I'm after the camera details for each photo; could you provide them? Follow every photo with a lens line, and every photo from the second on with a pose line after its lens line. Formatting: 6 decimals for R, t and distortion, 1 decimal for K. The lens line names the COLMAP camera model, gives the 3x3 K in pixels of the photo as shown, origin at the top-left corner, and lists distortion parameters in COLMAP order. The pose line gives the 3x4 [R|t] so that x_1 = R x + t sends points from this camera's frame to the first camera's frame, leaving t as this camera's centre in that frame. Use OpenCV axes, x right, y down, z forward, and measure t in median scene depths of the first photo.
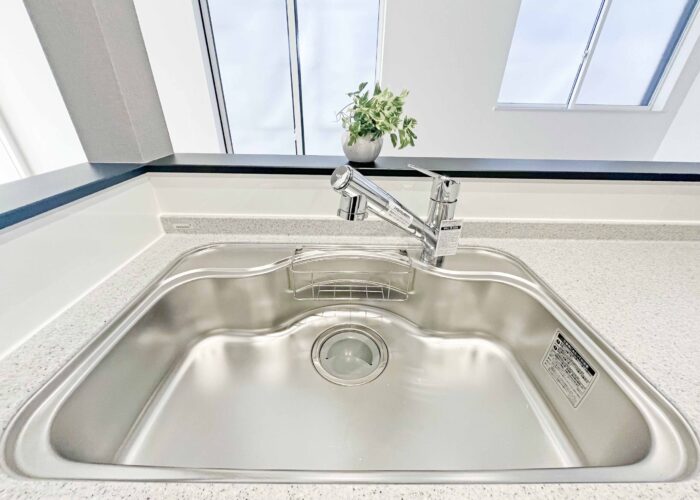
lens RADIAL K [[285.0, 0, 345.6], [0, 285.0, 252.6], [0, 0, 1]] dist [-0.003675, -0.000222]
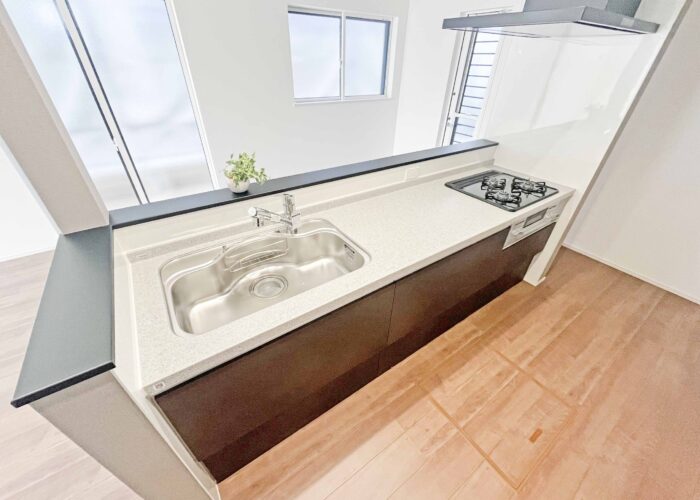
lens RADIAL K [[285.0, 0, 348.9], [0, 285.0, 253.0], [0, 0, 1]] dist [-0.003675, -0.000222]
pose [[0.822686, -0.319187, 0.470433, -0.390133], [0.270338, 0.947605, 0.170182, -0.067935], [-0.500104, -0.012831, 0.865870, -1.032400]]
